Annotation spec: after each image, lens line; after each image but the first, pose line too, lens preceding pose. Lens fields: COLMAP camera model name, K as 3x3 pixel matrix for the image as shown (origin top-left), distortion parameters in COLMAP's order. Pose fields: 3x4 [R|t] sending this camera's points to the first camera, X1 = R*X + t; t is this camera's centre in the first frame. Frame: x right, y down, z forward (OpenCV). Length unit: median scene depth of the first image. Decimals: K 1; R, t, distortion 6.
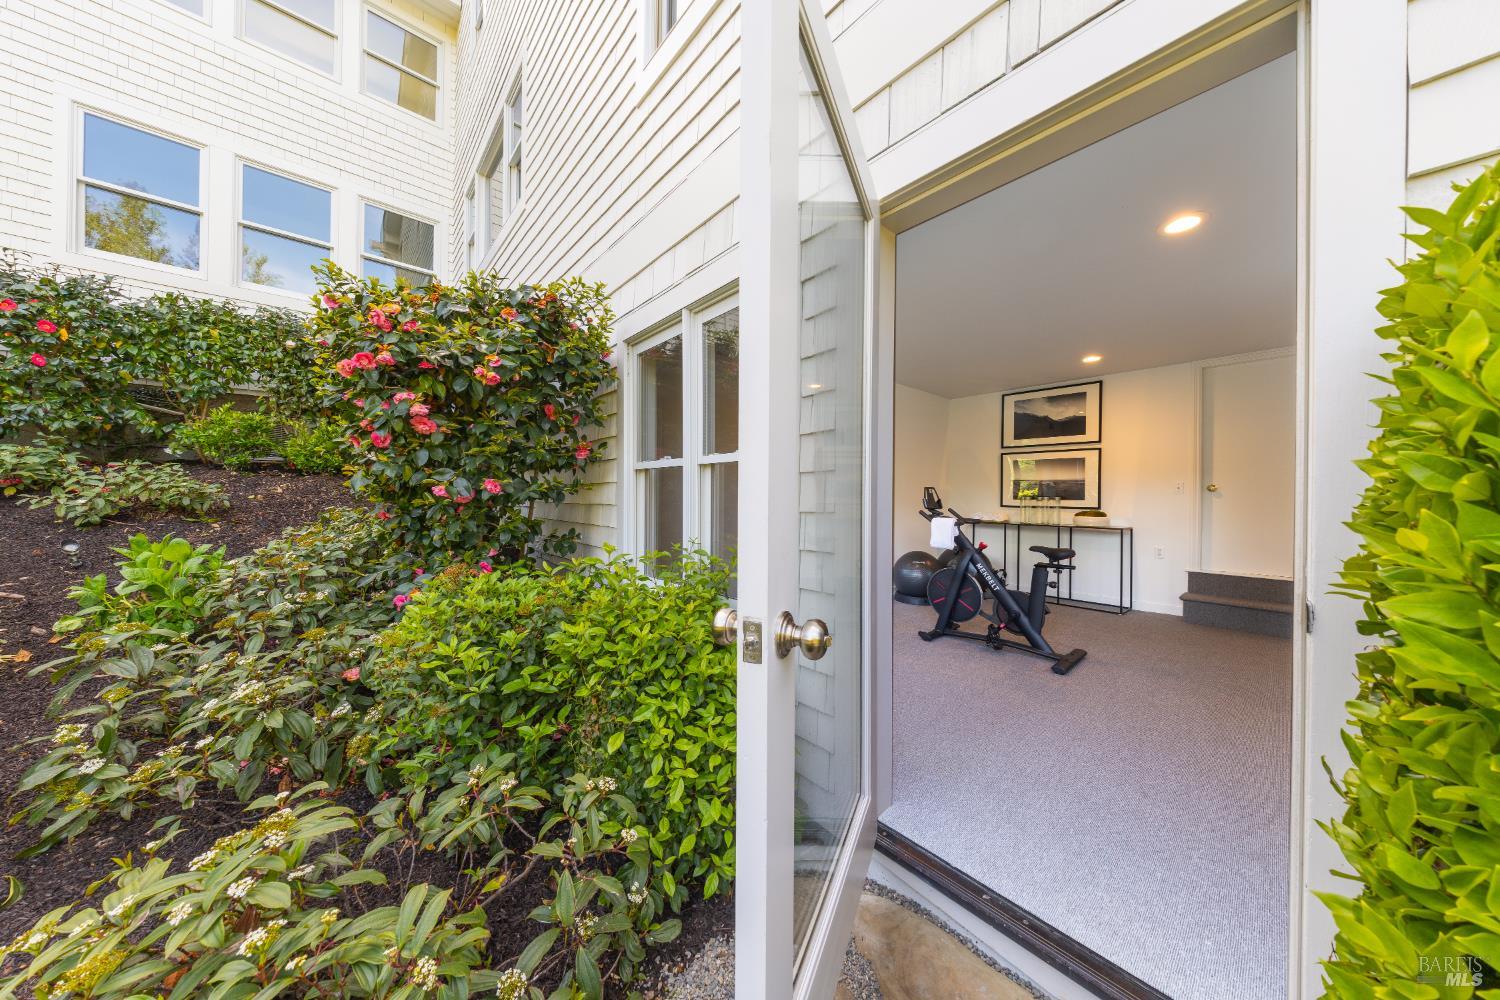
lens RADIAL K [[474.2, 0, 750.0], [0, 474.2, 500.0], [0, 0, 1]] dist [0.009535, -0.000024]
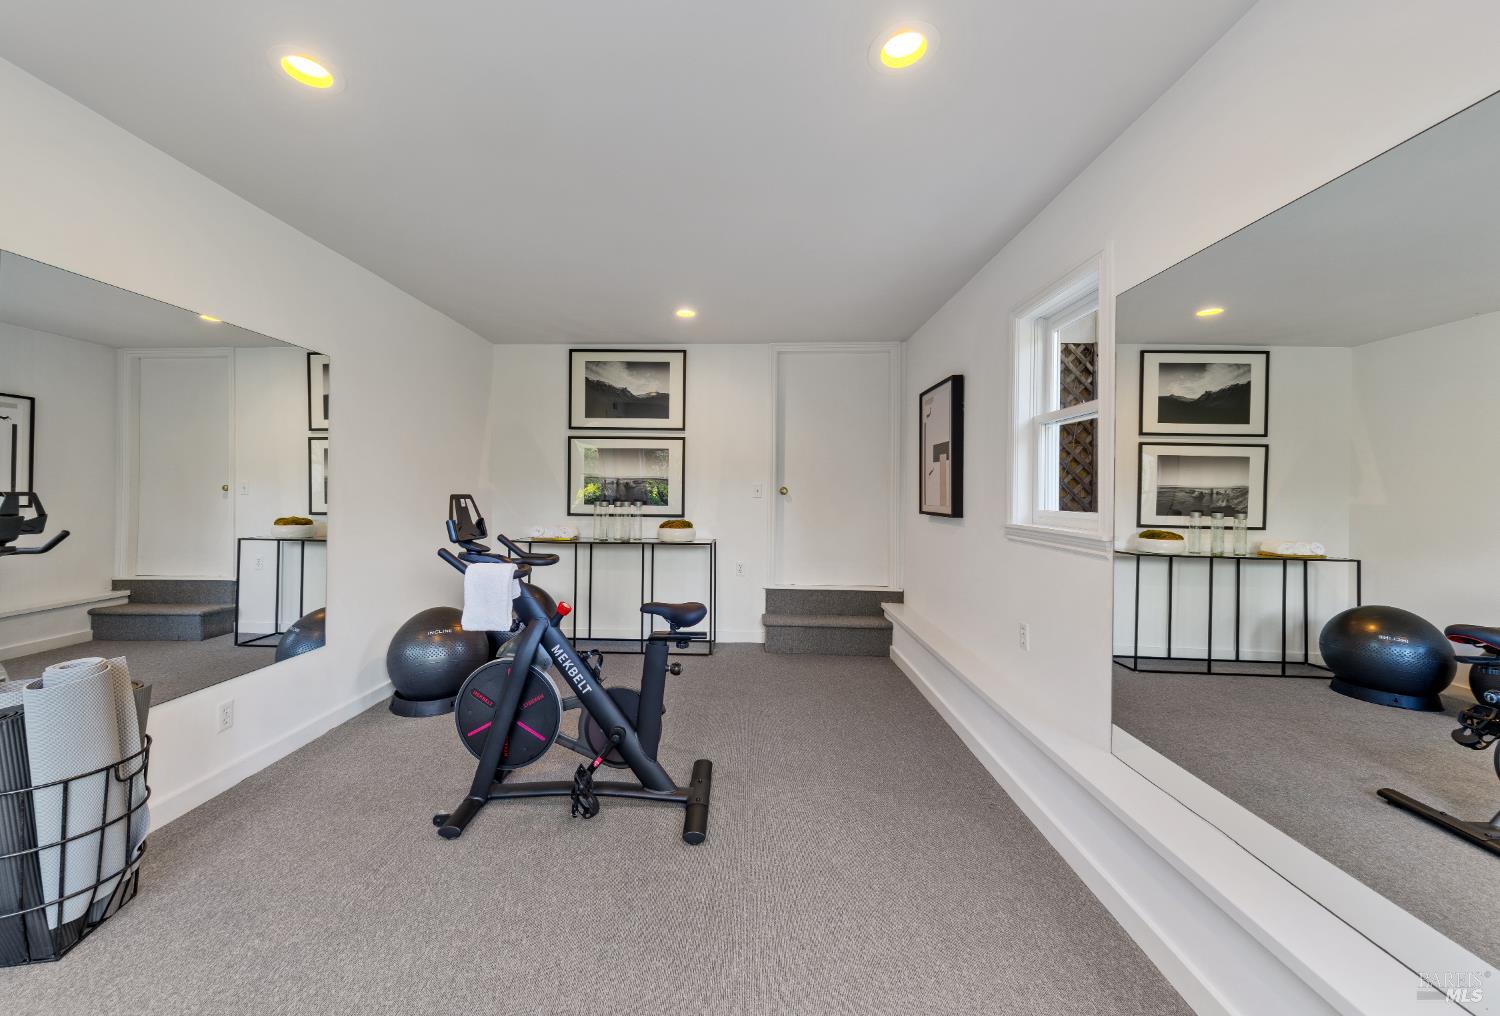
lens RADIAL K [[768.0, 0, 750.0], [0, 768.0, 508.0], [0, 0, 1]] dist [0.061879, 0.000112]
pose [[0.752939, 0.000292, 0.658091, 0.085475], [-0.003283, 0.999989, 0.003312, -0.018993], [-0.658083, -0.004654, 0.752931, 0.225644]]
